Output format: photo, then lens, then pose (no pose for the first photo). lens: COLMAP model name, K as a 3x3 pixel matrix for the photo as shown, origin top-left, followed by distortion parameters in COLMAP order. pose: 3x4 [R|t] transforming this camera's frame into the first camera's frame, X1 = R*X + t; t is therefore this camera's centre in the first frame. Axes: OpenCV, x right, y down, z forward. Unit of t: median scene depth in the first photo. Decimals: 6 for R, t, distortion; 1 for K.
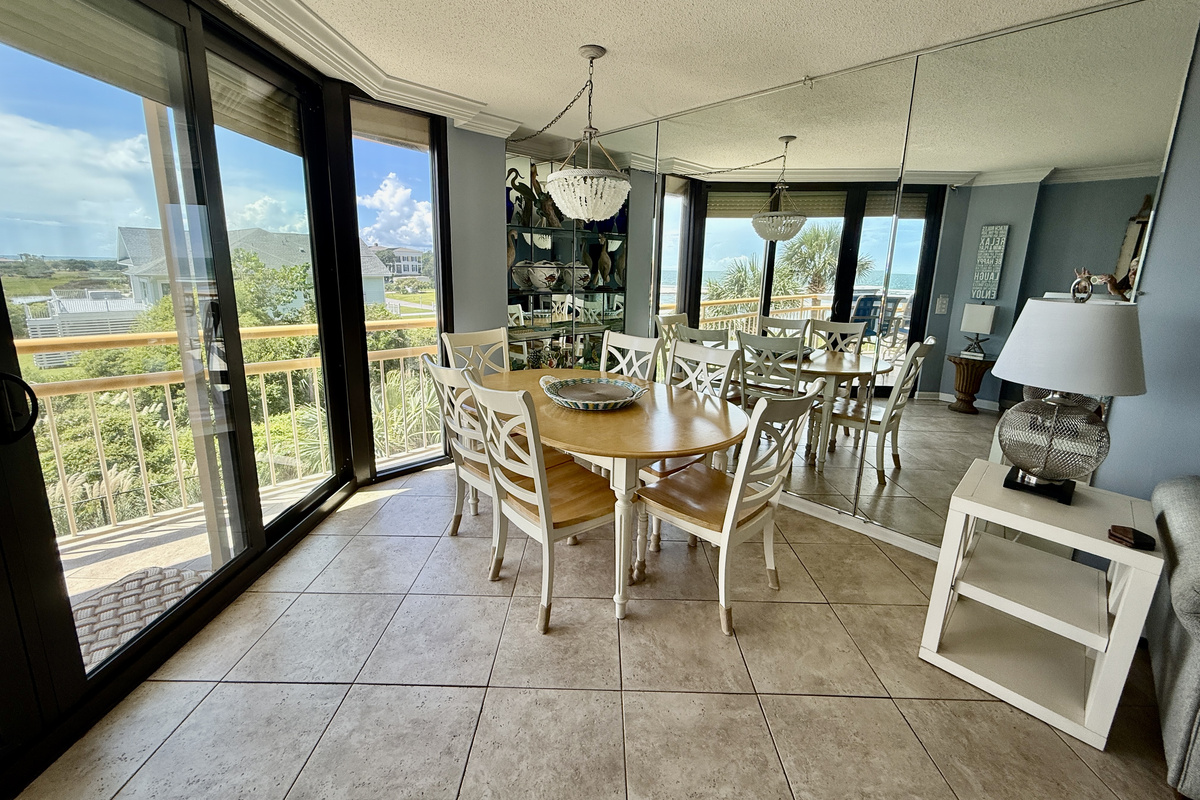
lens RADIAL K [[477.6, 0, 602.5], [0, 477.6, 365.0], [0, 0, 1]] dist [0.000723, 0.000091]
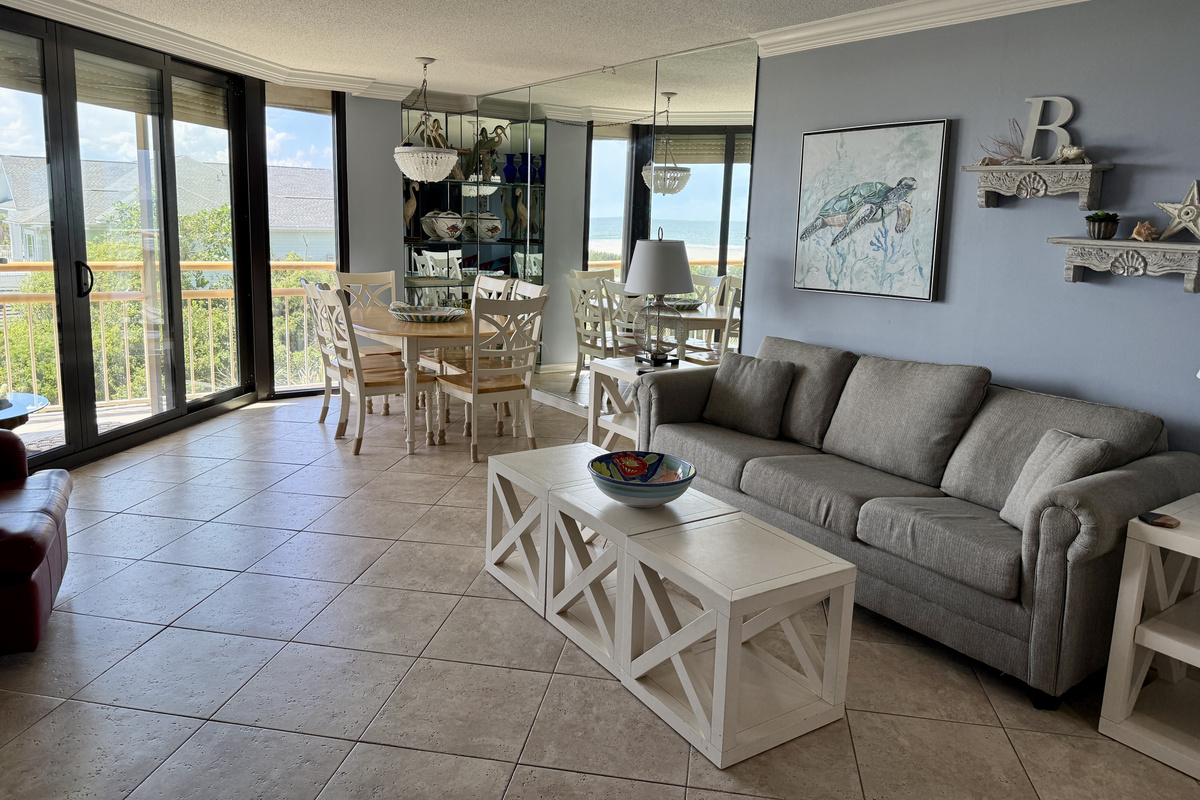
lens RADIAL K [[841.8, 0, 602.1], [0, 841.8, 357.1], [0, 0, 1]] dist [0.119889, -0.169372]
pose [[0.987088, 0.033532, -0.156630, 0.686010], [-0.039825, 0.998514, -0.037212, 0.204836], [0.155150, 0.042969, 0.986956, -1.006789]]
